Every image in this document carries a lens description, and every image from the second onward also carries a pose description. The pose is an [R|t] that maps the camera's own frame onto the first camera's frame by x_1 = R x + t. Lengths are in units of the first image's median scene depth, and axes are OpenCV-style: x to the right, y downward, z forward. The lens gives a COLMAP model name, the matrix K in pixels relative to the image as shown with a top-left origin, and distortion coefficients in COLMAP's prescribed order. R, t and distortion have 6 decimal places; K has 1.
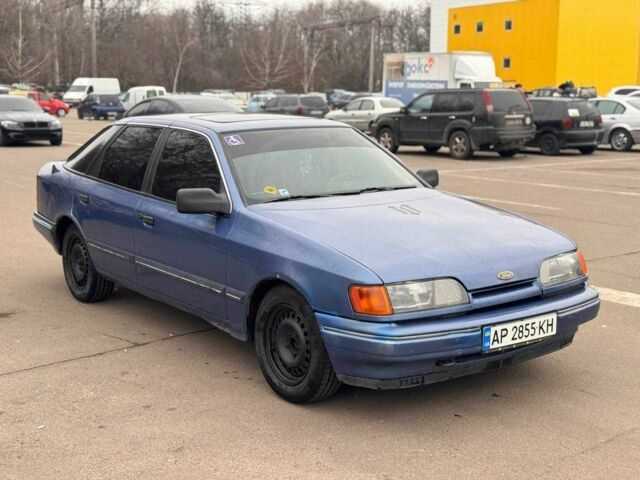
lens RADIAL K [[909.8, 0, 320.0], [0, 909.8, 243.4], [0, 0, 1]] dist [0.115060, 0.000000]
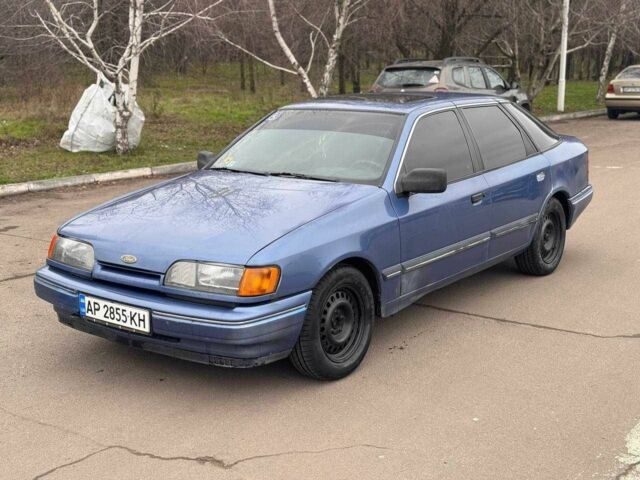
lens RADIAL K [[909.8, 0, 318.2], [0, 909.8, 241.8], [0, 0, 1]] dist [0.115060, 0.000000]
pose [[0.287350, 0.200069, -0.936698, 1.232893], [-0.163501, 0.973834, 0.157843, -0.182562], [0.943768, 0.107795, 0.312542, 0.880645]]
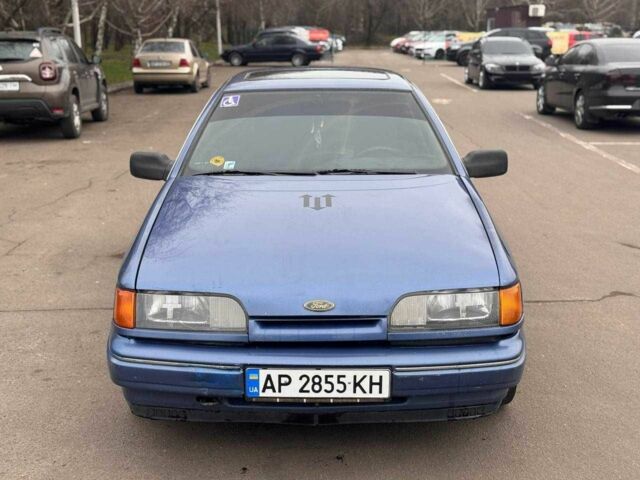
lens RADIAL K [[909.8, 0, 324.3], [0, 909.8, 239.5], [0, 0, 1]] dist [0.115060, 0.000000]
pose [[0.810110, 0.140713, -0.569142, 0.624928], [-0.106816, 0.989947, 0.092711, -0.088229], [0.576466, -0.014313, 0.816996, 0.396315]]
